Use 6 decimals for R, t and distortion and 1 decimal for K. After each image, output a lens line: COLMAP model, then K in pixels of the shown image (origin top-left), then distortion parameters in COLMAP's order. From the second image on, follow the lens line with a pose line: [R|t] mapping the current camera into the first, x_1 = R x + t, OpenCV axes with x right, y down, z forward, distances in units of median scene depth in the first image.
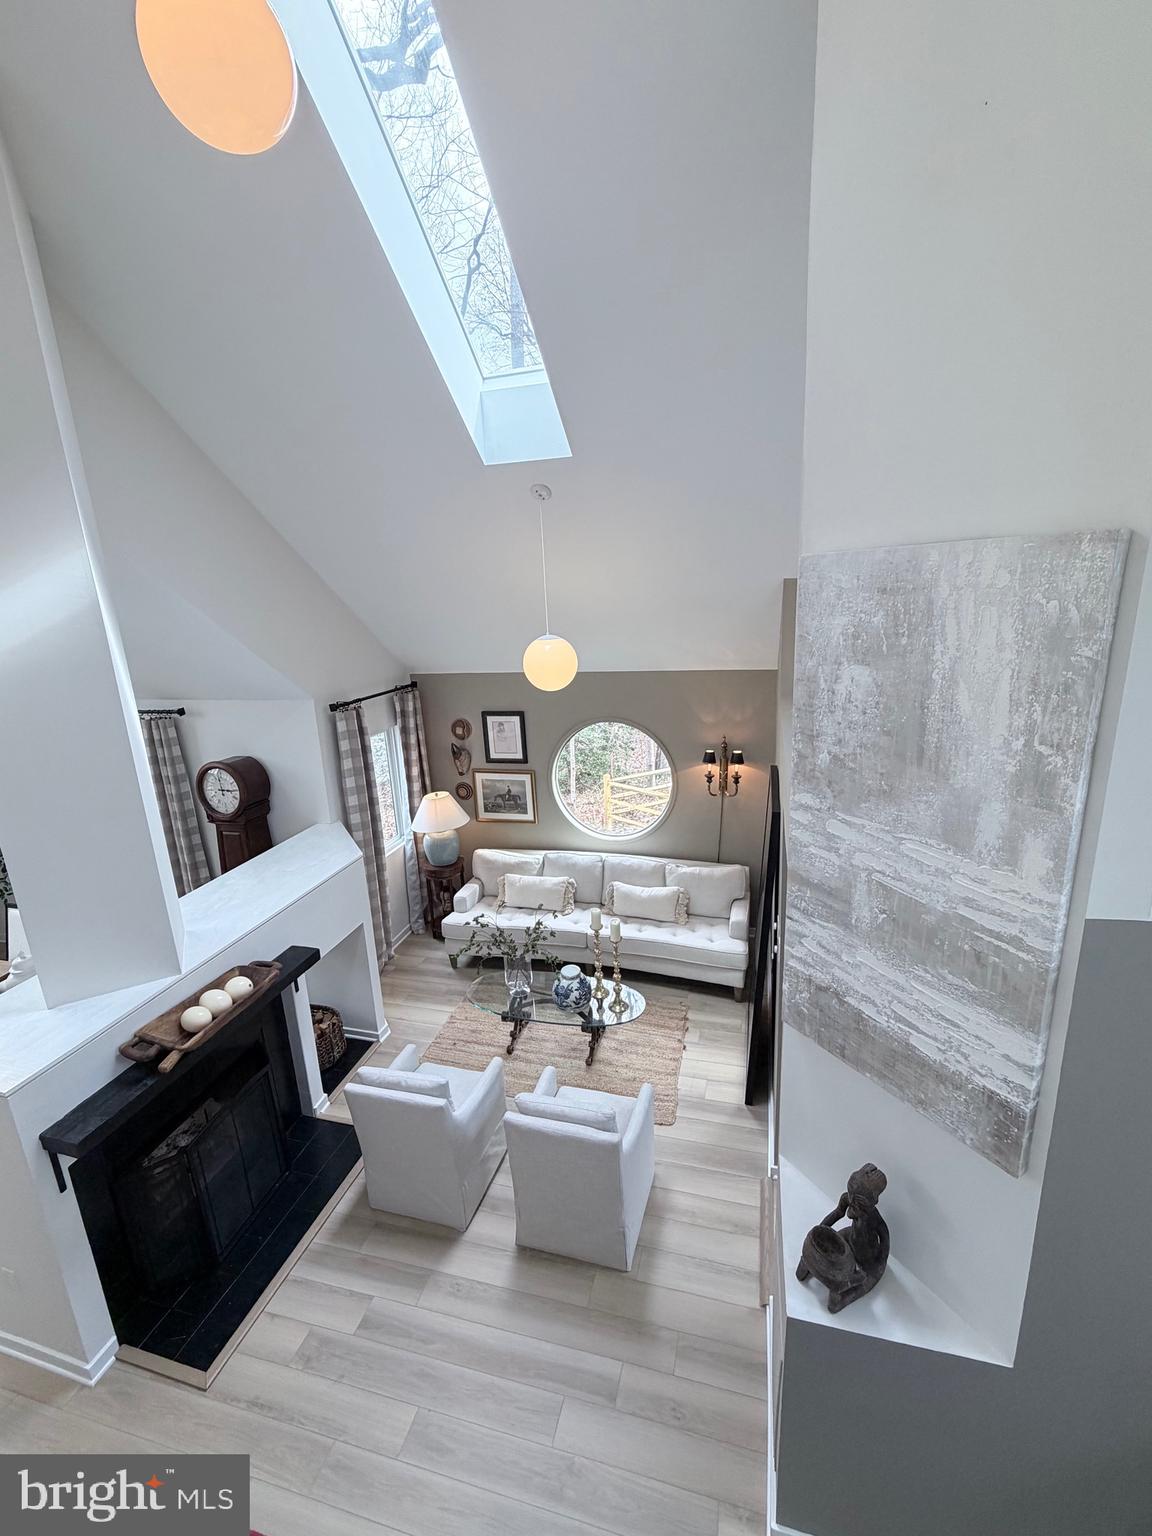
lens RADIAL K [[670.4, 0, 576.0], [0, 670.4, 768.0], [0, 0, 1]] dist [0.000456, -0.000213]
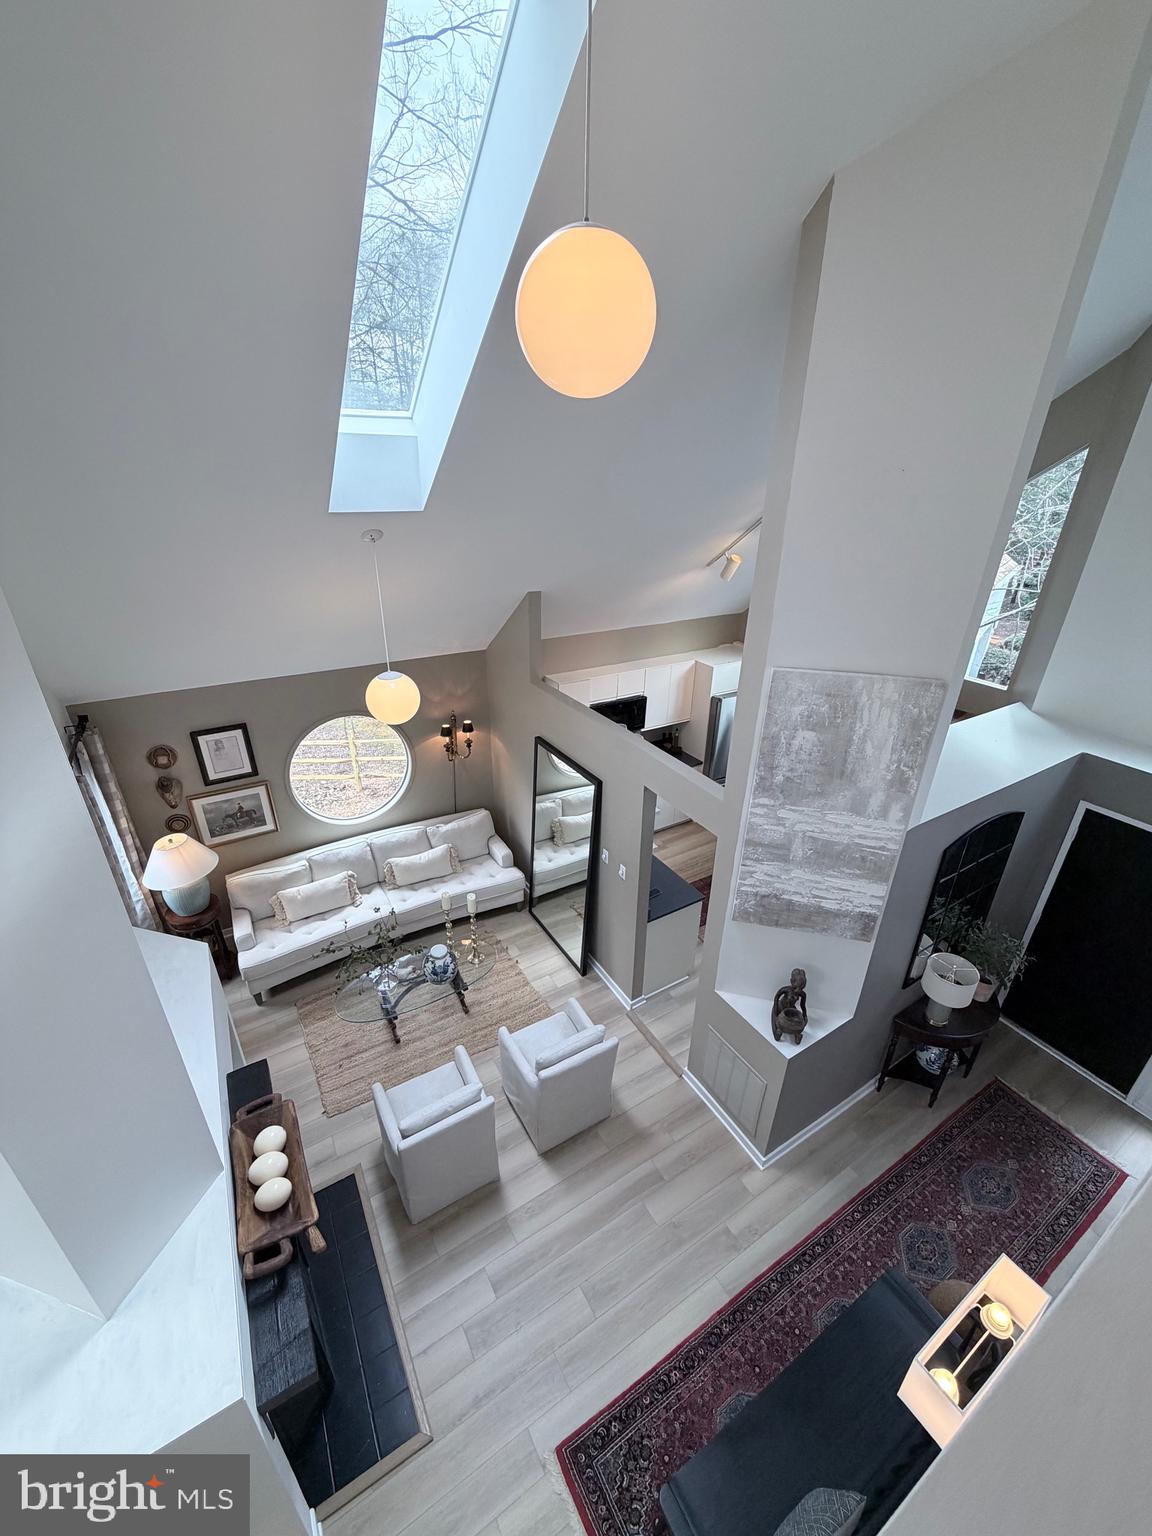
lens RADIAL K [[612.1, 0, 575.1], [0, 612.1, 763.4], [0, 0, 1]] dist [0.000055, -0.000066]
pose [[0.685952, -0.264039, 0.678051, -0.412026], [0.139241, 0.962252, 0.233846, -0.192448], [-0.714200, -0.065994, 0.696823, 0.100209]]
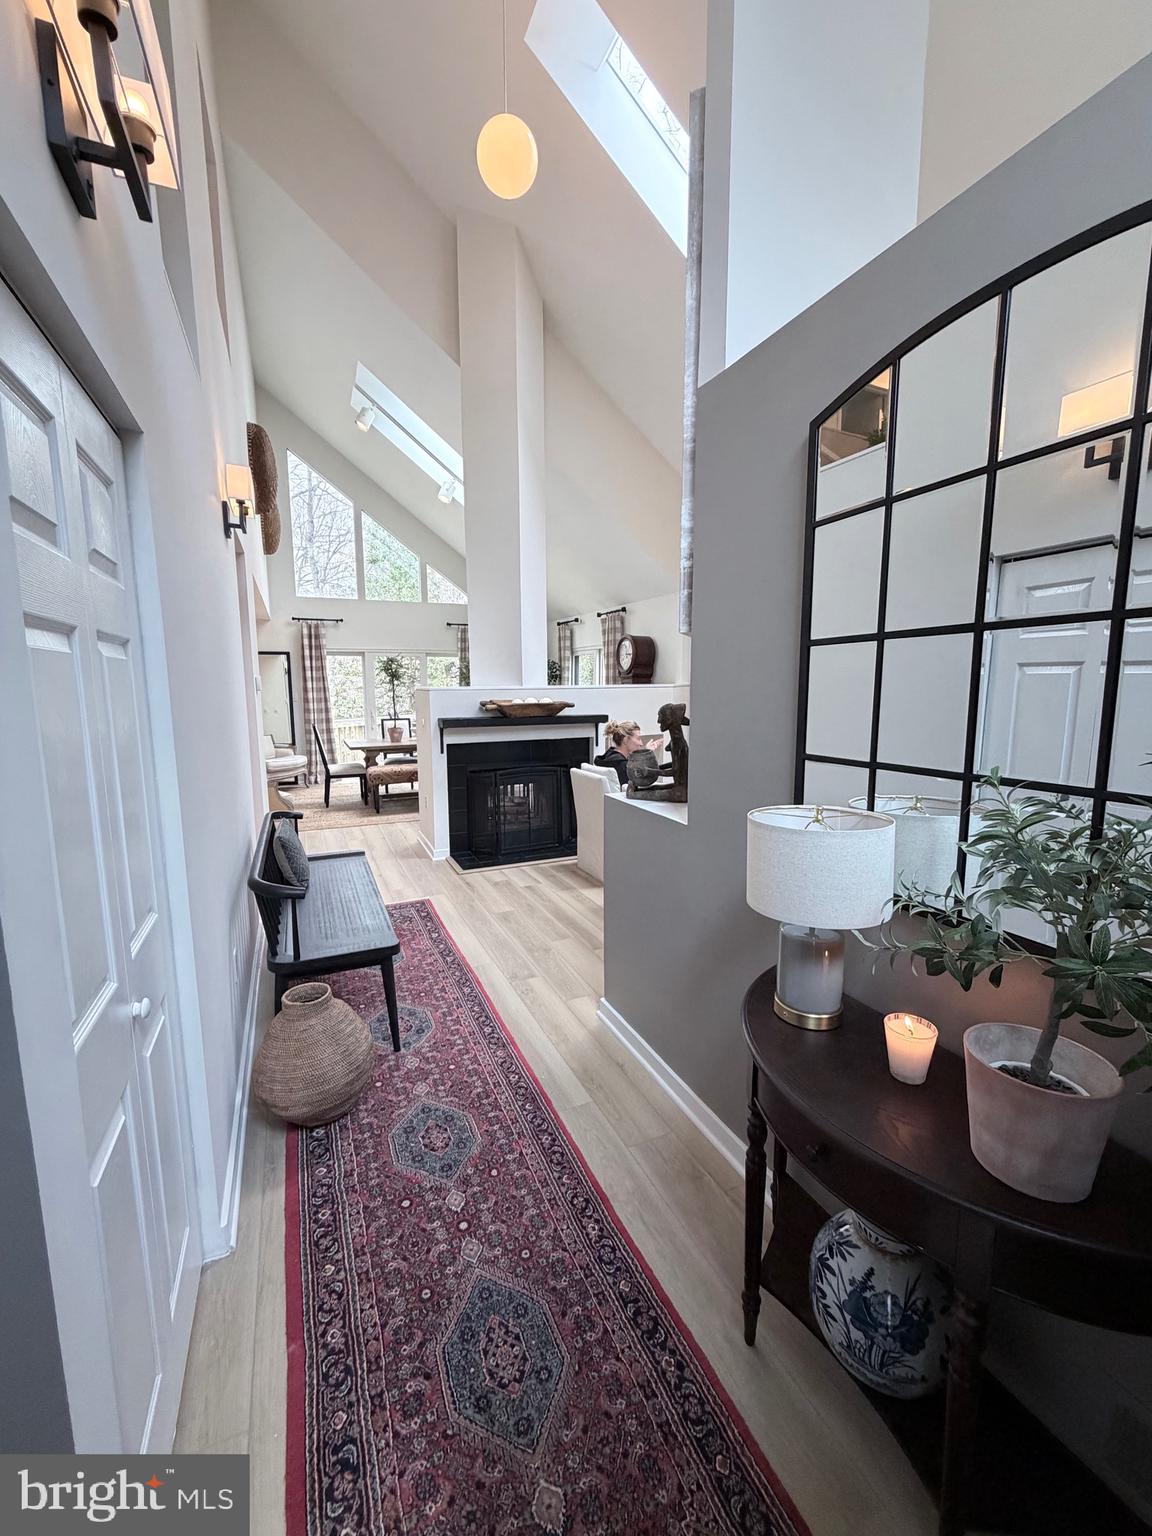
lens RADIAL K [[620.7, 0, 576.0], [0, 620.7, 768.0], [0, 0, 1]] dist [-0.001148, -0.000107]
pose [[0.635525, 0.142241, -0.758865, 0.492656], [-0.217529, 0.976054, 0.000777, 0.299965], [0.740803, 0.164581, 0.651248, 0.034230]]
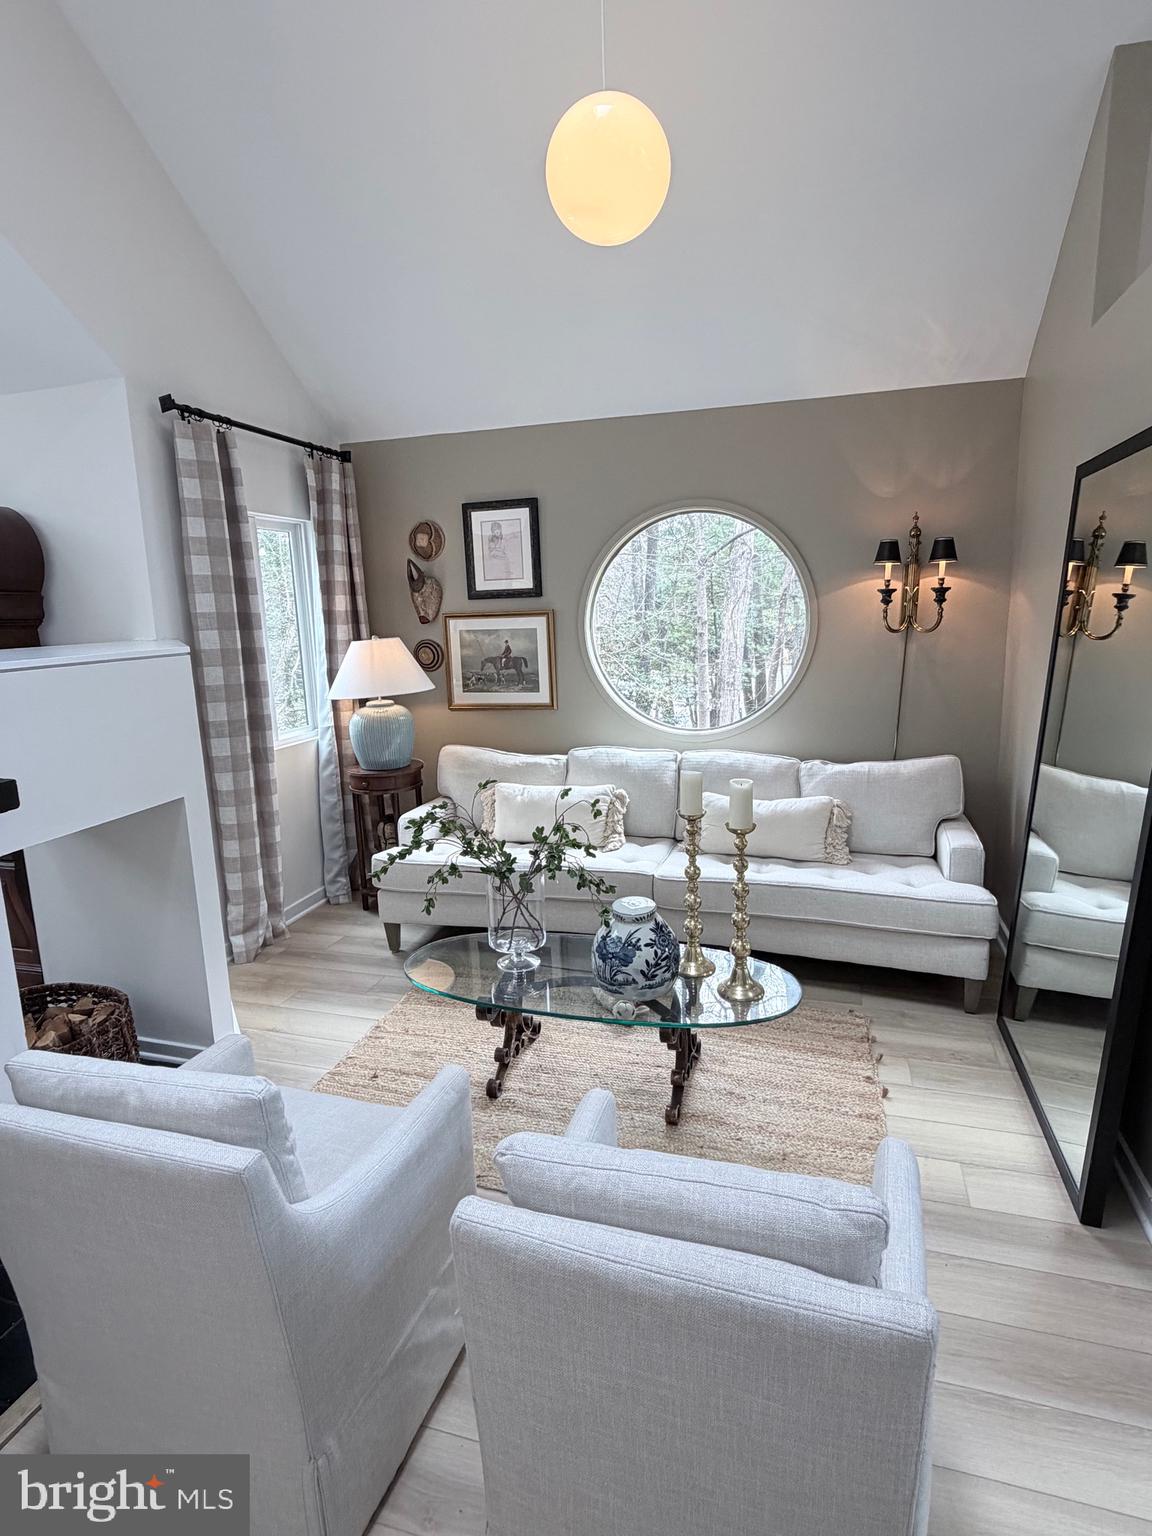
lens RADIAL K [[819.0, 0, 576.0], [0, 819.0, 768.0], [0, 0, 1]] dist [-0.001473, -0.000074]
pose [[0.999609, 0.020045, -0.019502, -0.032510], [-0.021233, 0.997801, -0.062781, 0.212228], [0.018200, 0.063171, 0.997837, 0.389265]]
